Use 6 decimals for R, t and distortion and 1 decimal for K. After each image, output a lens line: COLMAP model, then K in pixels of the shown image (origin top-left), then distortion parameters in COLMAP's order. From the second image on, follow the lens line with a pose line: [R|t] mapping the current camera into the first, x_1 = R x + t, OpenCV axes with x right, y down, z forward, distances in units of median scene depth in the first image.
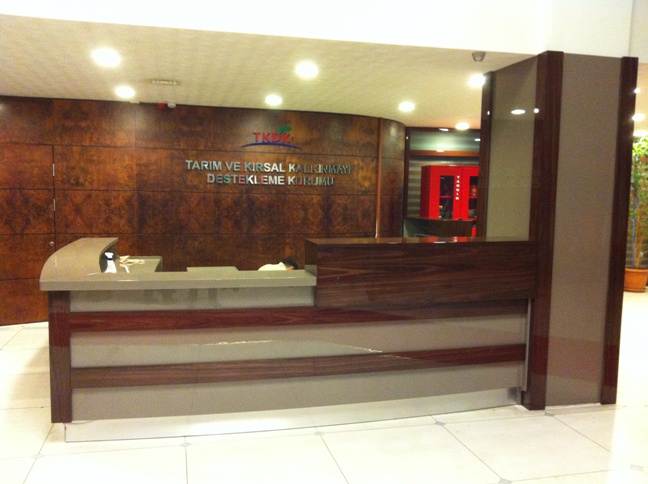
lens RADIAL K [[597.8, 0, 324.0], [0, 597.8, 242.0], [0, 0, 1]] dist [0.120494, -0.290362]
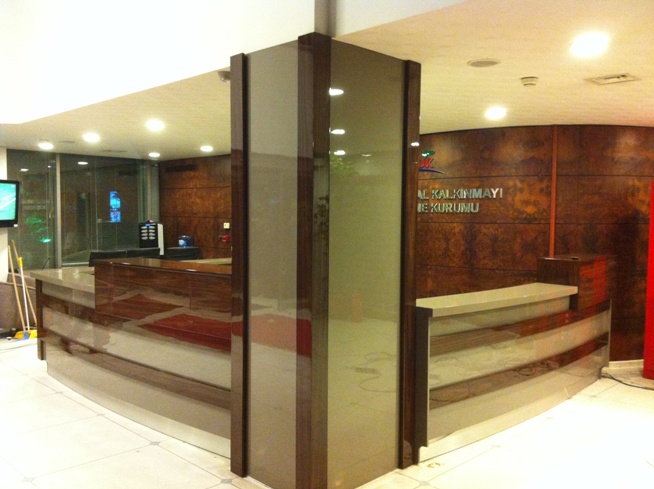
lens RADIAL K [[603.3, 0, 327.0], [0, 603.3, 244.5], [0, 0, 1]] dist [0.120494, -0.290362]
pose [[0.501068, 0.031581, -0.864832, 0.695438], [-0.070736, 0.997485, -0.004558, -0.030894], [0.862512, 0.063459, 0.502041, 0.399803]]
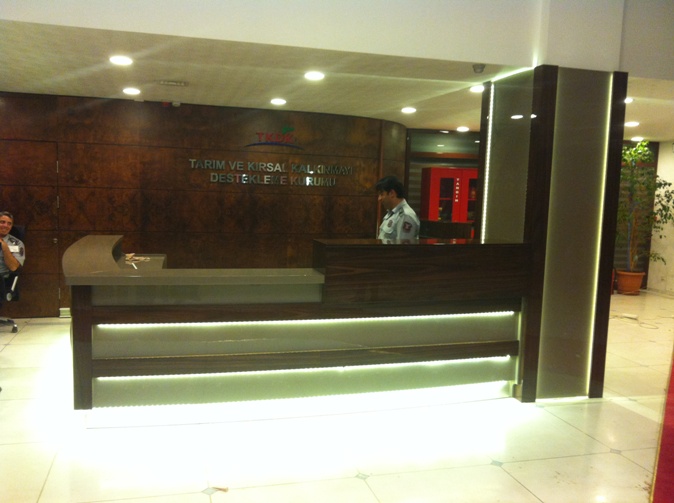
lens RADIAL K [[621.8, 0, 337.0], [0, 621.8, 251.5], [0, 0, 1]] dist [0.120494, -0.290362]
pose [[0.999466, 0.011774, 0.030483, -0.012805], [-0.012241, 0.999810, 0.015194, -0.000309], [-0.030298, -0.015559, 0.999420, -0.055615]]
